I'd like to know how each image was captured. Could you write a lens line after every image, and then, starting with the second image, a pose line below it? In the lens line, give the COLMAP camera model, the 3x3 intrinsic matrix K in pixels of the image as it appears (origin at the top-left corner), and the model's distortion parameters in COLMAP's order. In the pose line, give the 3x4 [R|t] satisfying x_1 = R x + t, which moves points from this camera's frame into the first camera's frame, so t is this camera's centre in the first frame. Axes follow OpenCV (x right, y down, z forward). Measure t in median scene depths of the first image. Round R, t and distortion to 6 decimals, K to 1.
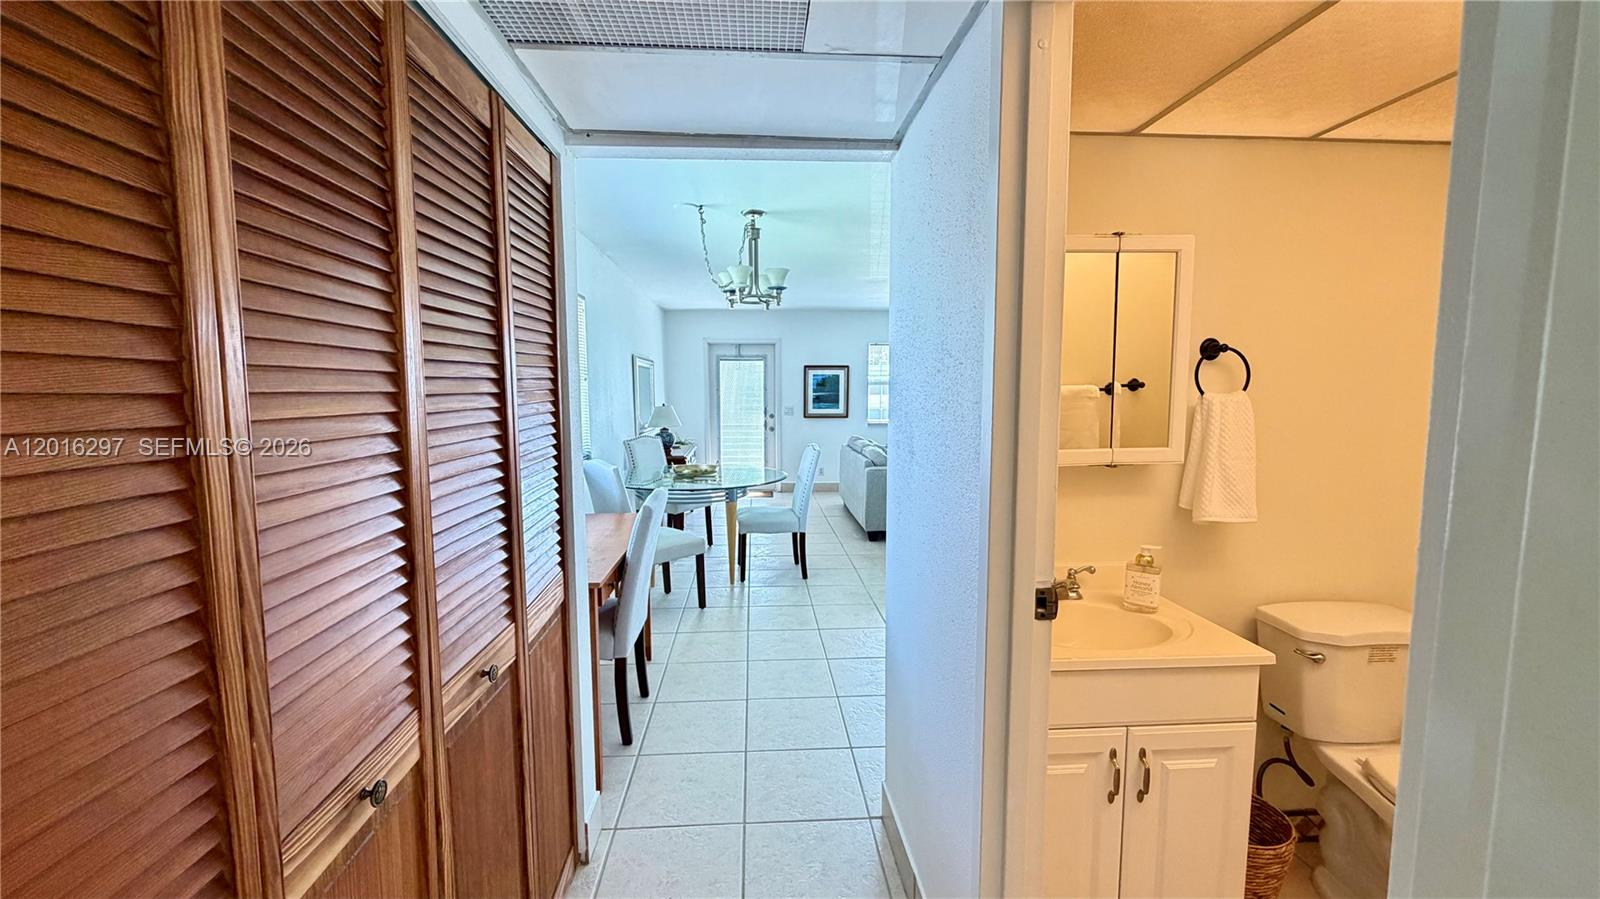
lens RADIAL K [[635.2, 0, 801.5], [0, 635.2, 452.5], [0, 0, 1]] dist [-0.001486, -0.000236]
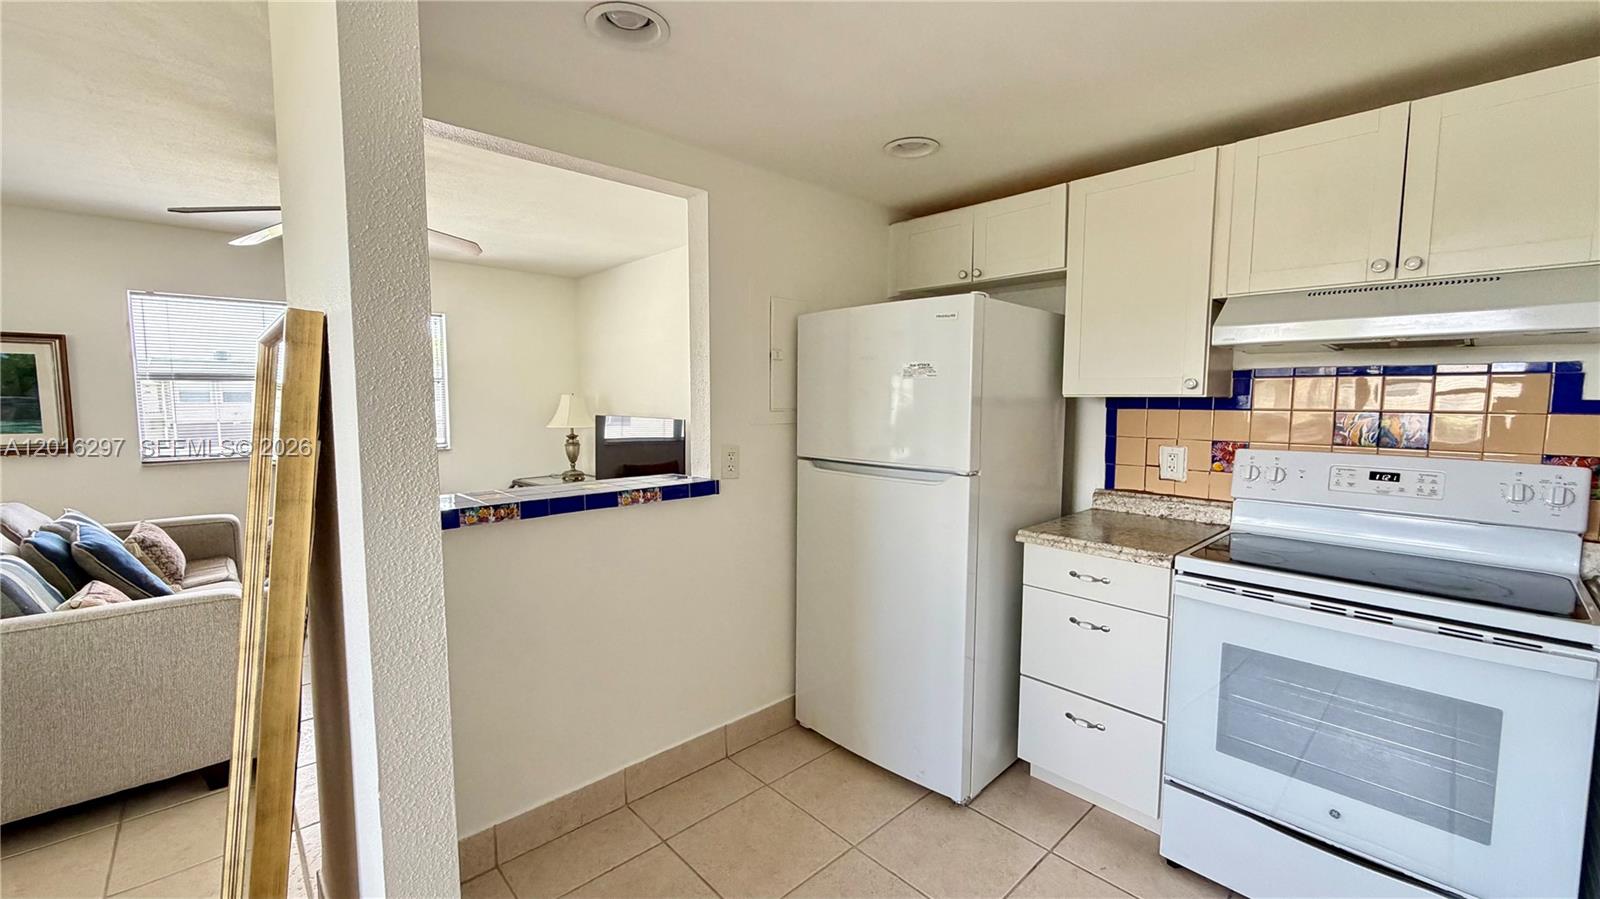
lens RADIAL K [[635.2, 0, 794.3], [0, 635.2, 450.8], [0, 0, 1]] dist [-0.001486, -0.000236]
pose [[0.781361, -0.052236, 0.621889, 0.192468], [0.061221, 0.998100, 0.006917, -0.028008], [-0.621069, 0.032668, 0.783075, 0.339964]]
